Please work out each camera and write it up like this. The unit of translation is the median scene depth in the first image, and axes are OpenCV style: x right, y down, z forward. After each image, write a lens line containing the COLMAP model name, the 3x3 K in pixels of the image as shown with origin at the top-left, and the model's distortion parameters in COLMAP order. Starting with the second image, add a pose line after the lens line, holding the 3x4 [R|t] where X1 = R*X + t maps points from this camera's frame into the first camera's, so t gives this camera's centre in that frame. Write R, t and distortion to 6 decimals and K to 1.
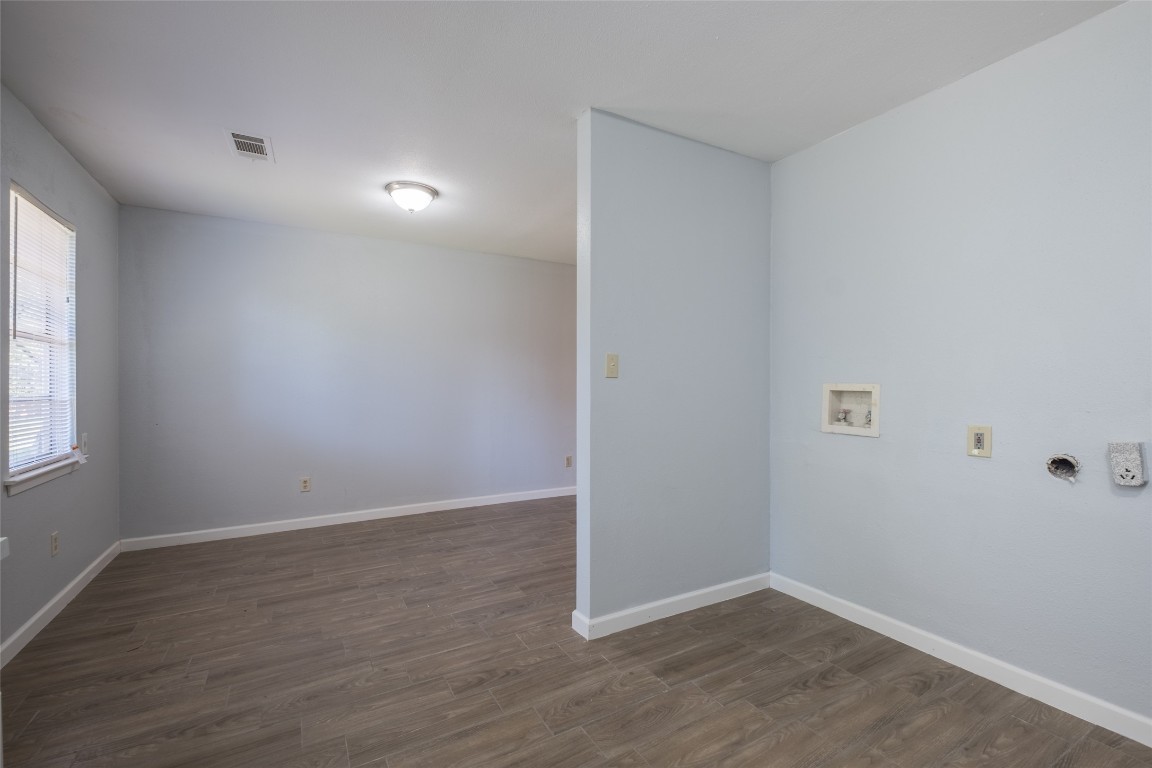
lens RADIAL K [[499.5, 0, 579.0], [0, 499.5, 387.3], [0, 0, 1]] dist [-0.003796, -0.001103]
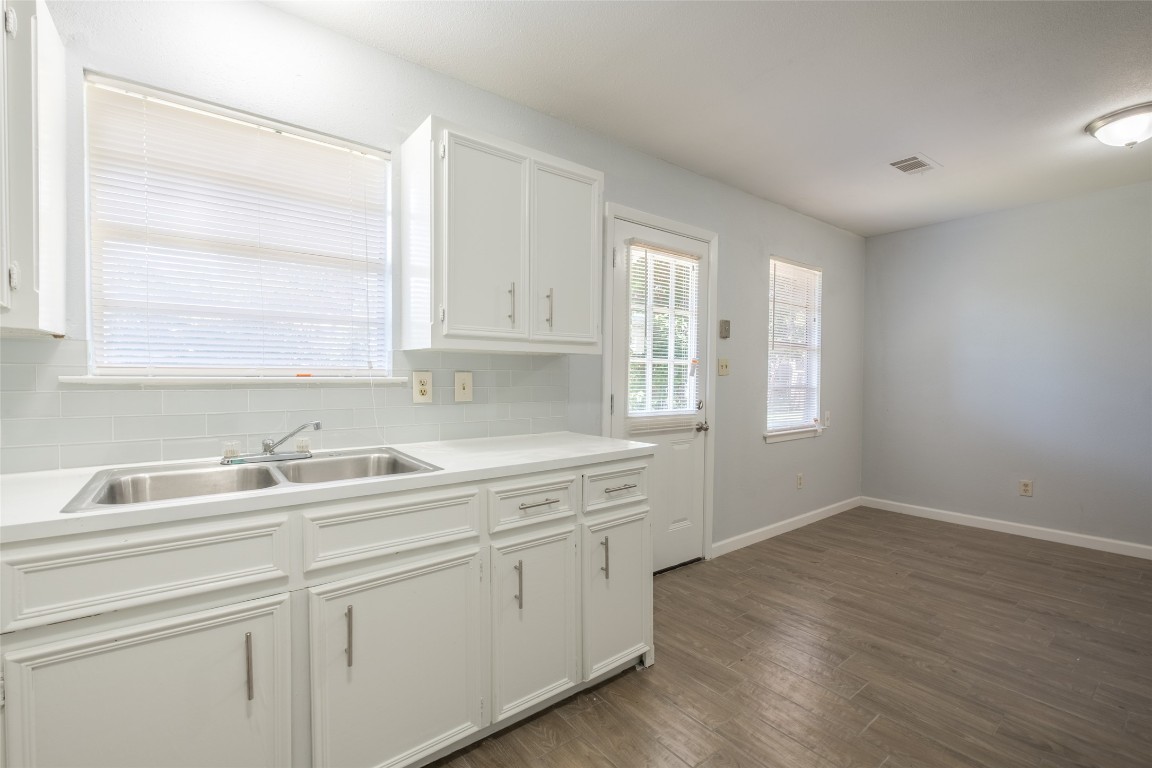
lens RADIAL K [[499.5, 0, 576.4], [0, 499.5, 387.7], [0, 0, 1]] dist [-0.003796, -0.001103]
pose [[0.135291, 0.023777, -0.990521, 0.385999], [-0.006957, 0.999710, 0.023047, -0.004269], [0.990782, 0.003773, 0.135417, 0.111941]]
